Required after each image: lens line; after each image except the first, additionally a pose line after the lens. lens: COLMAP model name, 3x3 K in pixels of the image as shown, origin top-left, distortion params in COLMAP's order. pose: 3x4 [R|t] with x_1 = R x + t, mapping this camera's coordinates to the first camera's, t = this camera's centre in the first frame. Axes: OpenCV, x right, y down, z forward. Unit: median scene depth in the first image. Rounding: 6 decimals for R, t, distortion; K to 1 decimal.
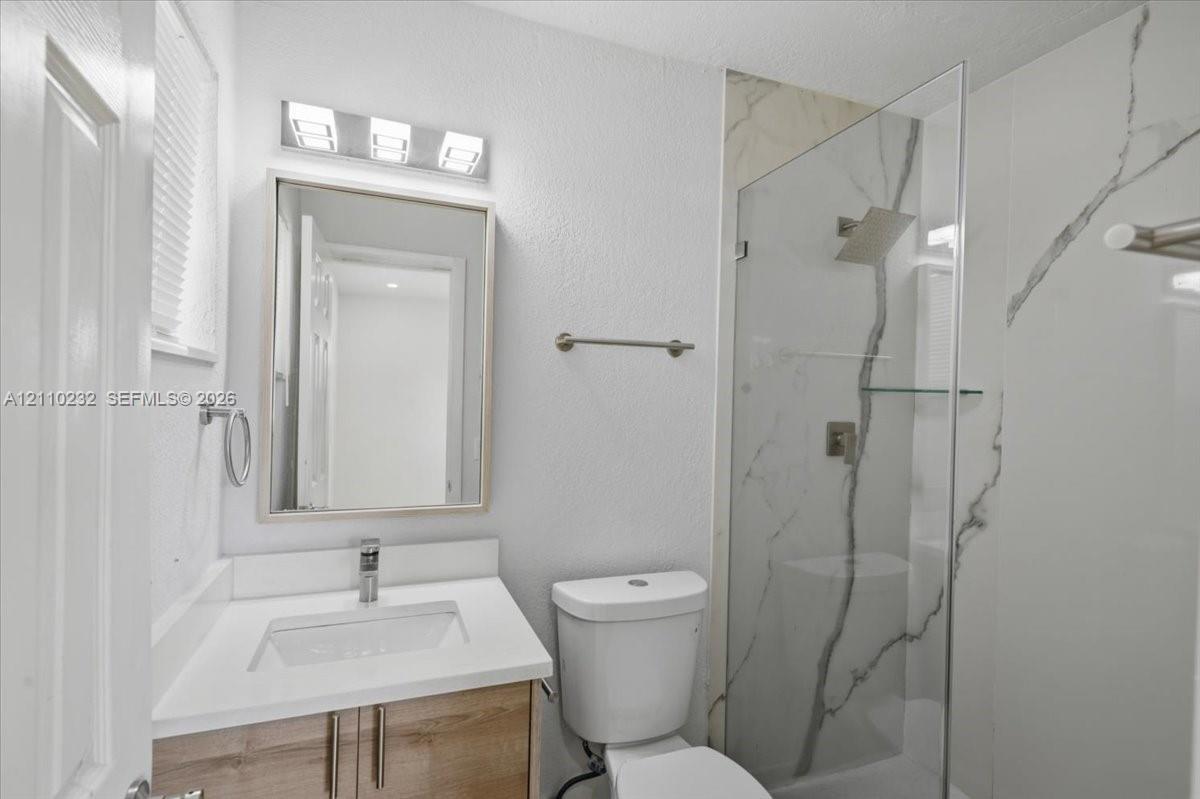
lens RADIAL K [[559.5, 0, 588.1], [0, 559.5, 400.8], [0, 0, 1]] dist [0.008830, -0.001057]
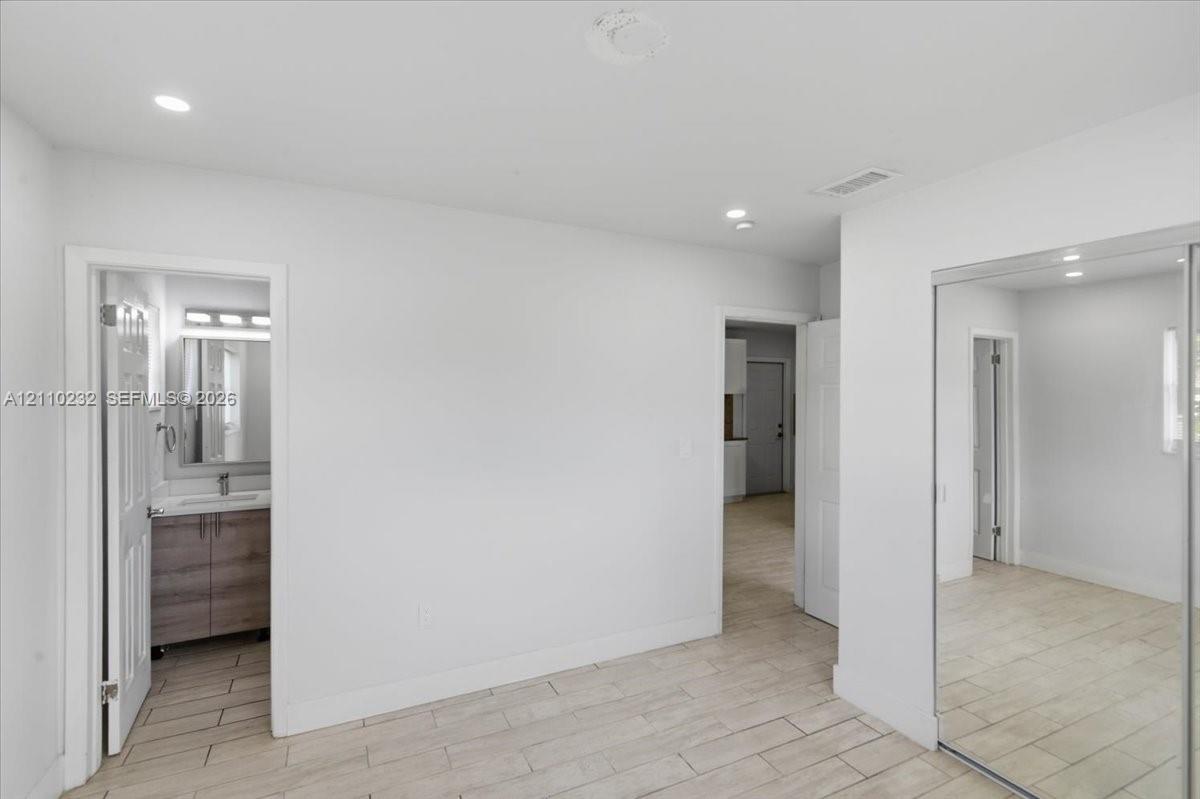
lens RADIAL K [[559.5, 0, 605.0], [0, 559.5, 393.7], [0, 0, 1]] dist [0.008830, -0.001057]
pose [[0.994853, -0.019085, 0.099511, 1.325765], [0.018880, 0.999817, 0.003000, -0.118217], [-0.099550, -0.001106, 0.995032, -2.115739]]
